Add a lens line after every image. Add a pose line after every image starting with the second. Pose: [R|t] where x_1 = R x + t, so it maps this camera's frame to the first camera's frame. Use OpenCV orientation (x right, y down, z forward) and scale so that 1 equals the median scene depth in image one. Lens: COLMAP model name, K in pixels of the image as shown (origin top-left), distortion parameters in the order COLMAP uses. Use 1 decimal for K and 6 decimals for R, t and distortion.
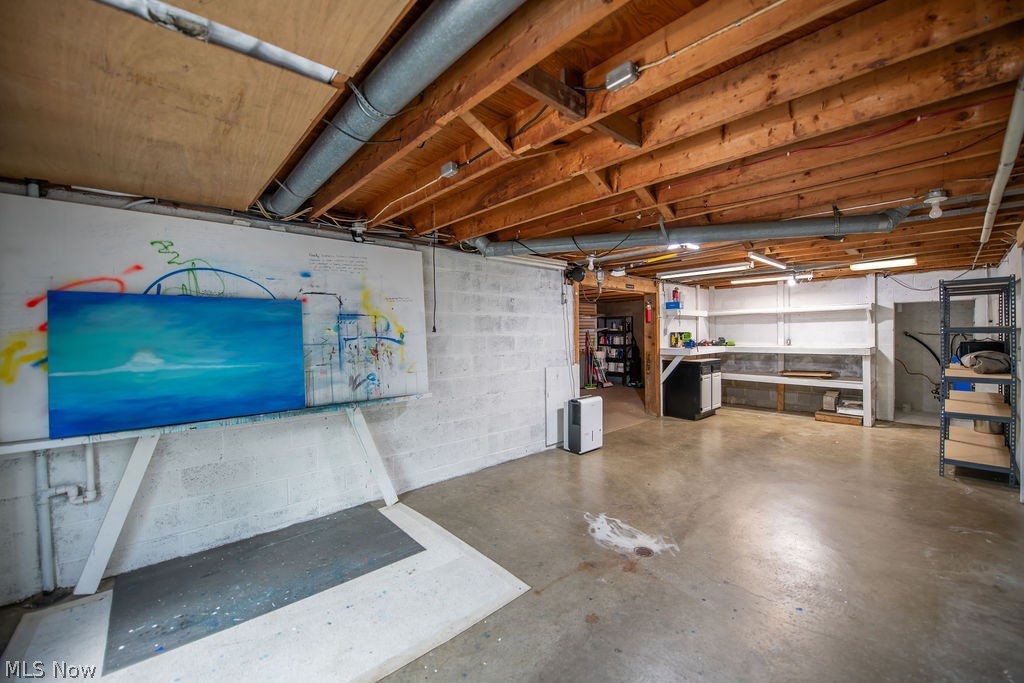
lens RADIAL K [[408.5, 0, 514.4], [0, 408.5, 337.5], [0, 0, 1]] dist [-0.012886, -0.003149]
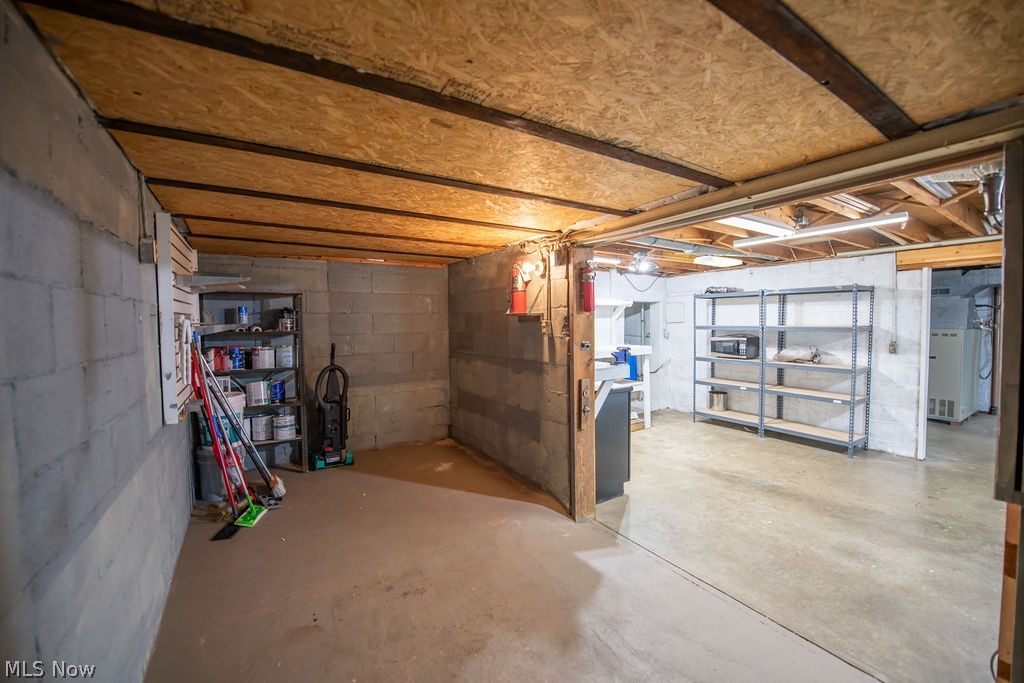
lens RADIAL K [[408.5, 0, 514.4], [0, 408.5, 337.5], [0, 0, 1]] dist [-0.012886, -0.003149]
pose [[0.161745, -0.027945, 0.986437, -0.167242], [0.019313, 0.999497, 0.025148, -0.033146], [-0.986644, 0.014983, 0.162203, 1.534058]]
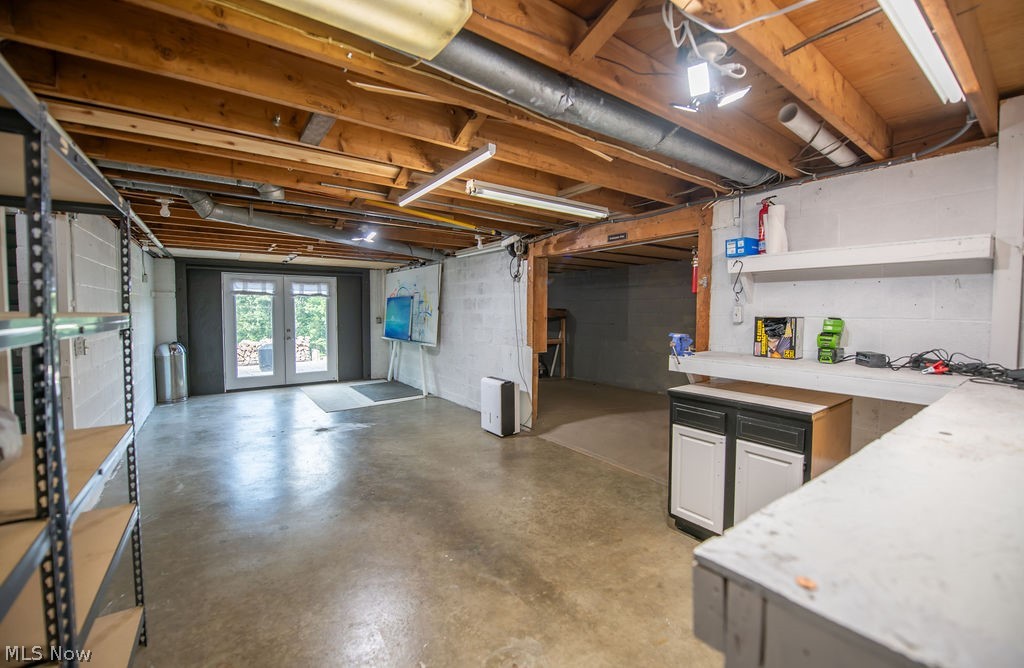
lens RADIAL K [[415.3, 0, 507.4], [0, 415.3, 328.3], [0, 0, 1]] dist [-0.001566, -0.000091]
pose [[-0.128330, 0.055898, -0.990155, 1.275631], [-0.011463, 0.998260, 0.057841, -0.034368], [0.991665, 0.018773, -0.127466, 1.281296]]
